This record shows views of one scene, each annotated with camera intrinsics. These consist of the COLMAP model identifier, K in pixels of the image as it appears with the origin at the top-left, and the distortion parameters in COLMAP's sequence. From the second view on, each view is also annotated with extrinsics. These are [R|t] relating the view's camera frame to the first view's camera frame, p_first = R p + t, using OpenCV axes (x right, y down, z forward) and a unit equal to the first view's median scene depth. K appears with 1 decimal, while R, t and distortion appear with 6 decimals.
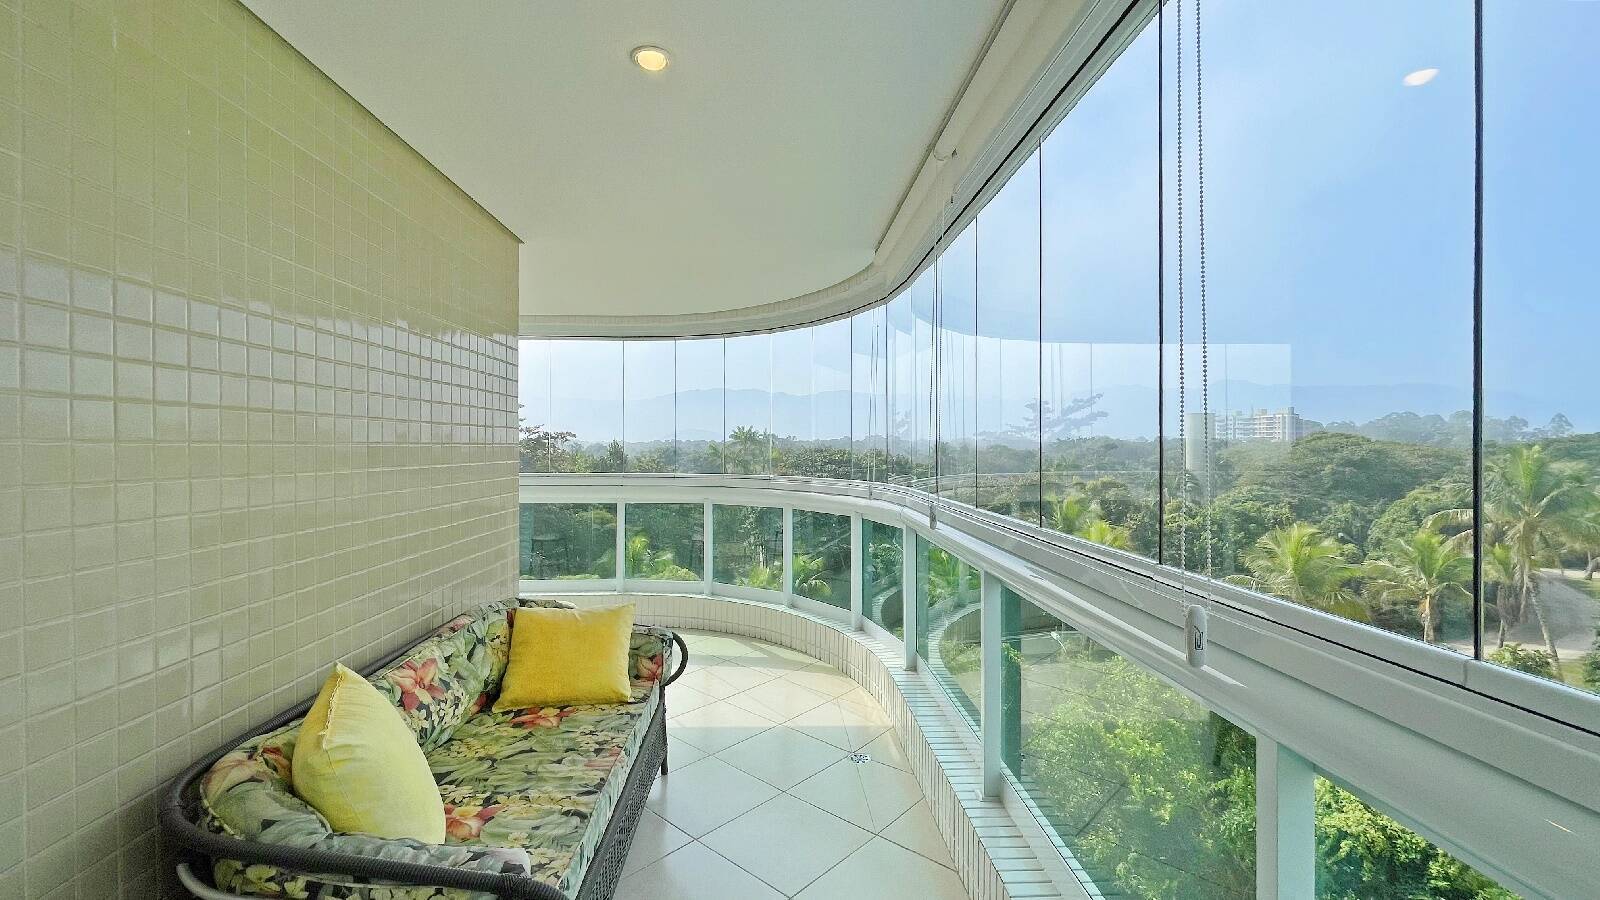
lens RADIAL K [[651.7, 0, 800.6], [0, 651.7, 447.0], [0, 0, 1]] dist [-0.001010, 0.000274]
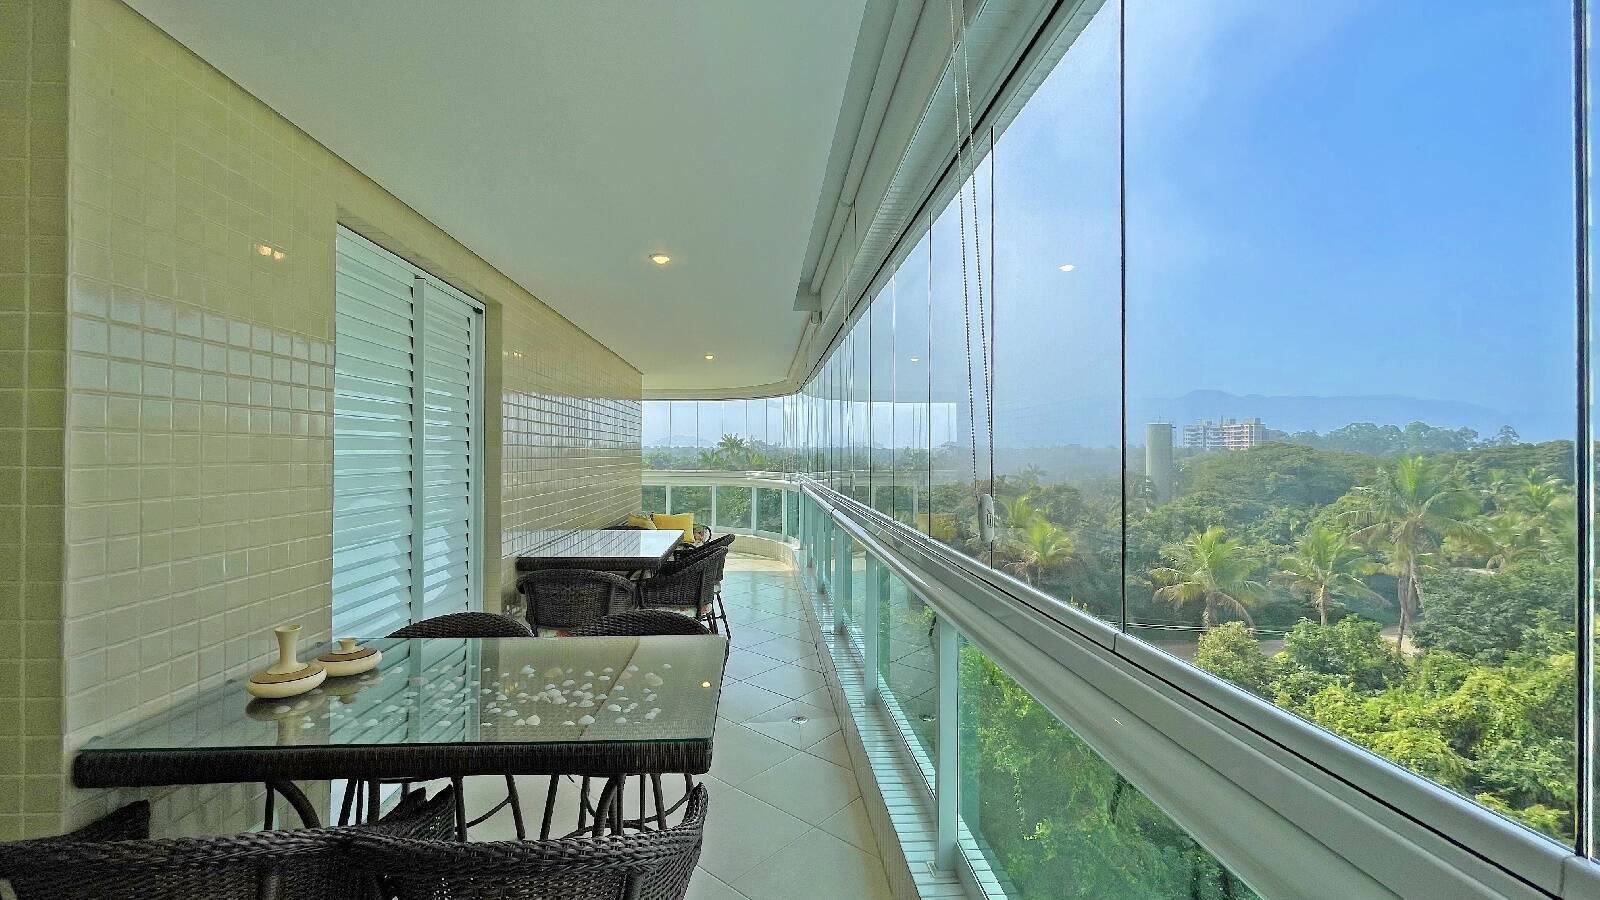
lens RADIAL K [[651.7, 0, 794.5], [0, 651.7, 447.6], [0, 0, 1]] dist [-0.001010, 0.000274]
pose [[0.999924, 0.004866, 0.011341, 0.011371], [-0.004766, 0.999950, -0.008815, -0.001216], [-0.011383, 0.008760, 0.999897, -0.140155]]
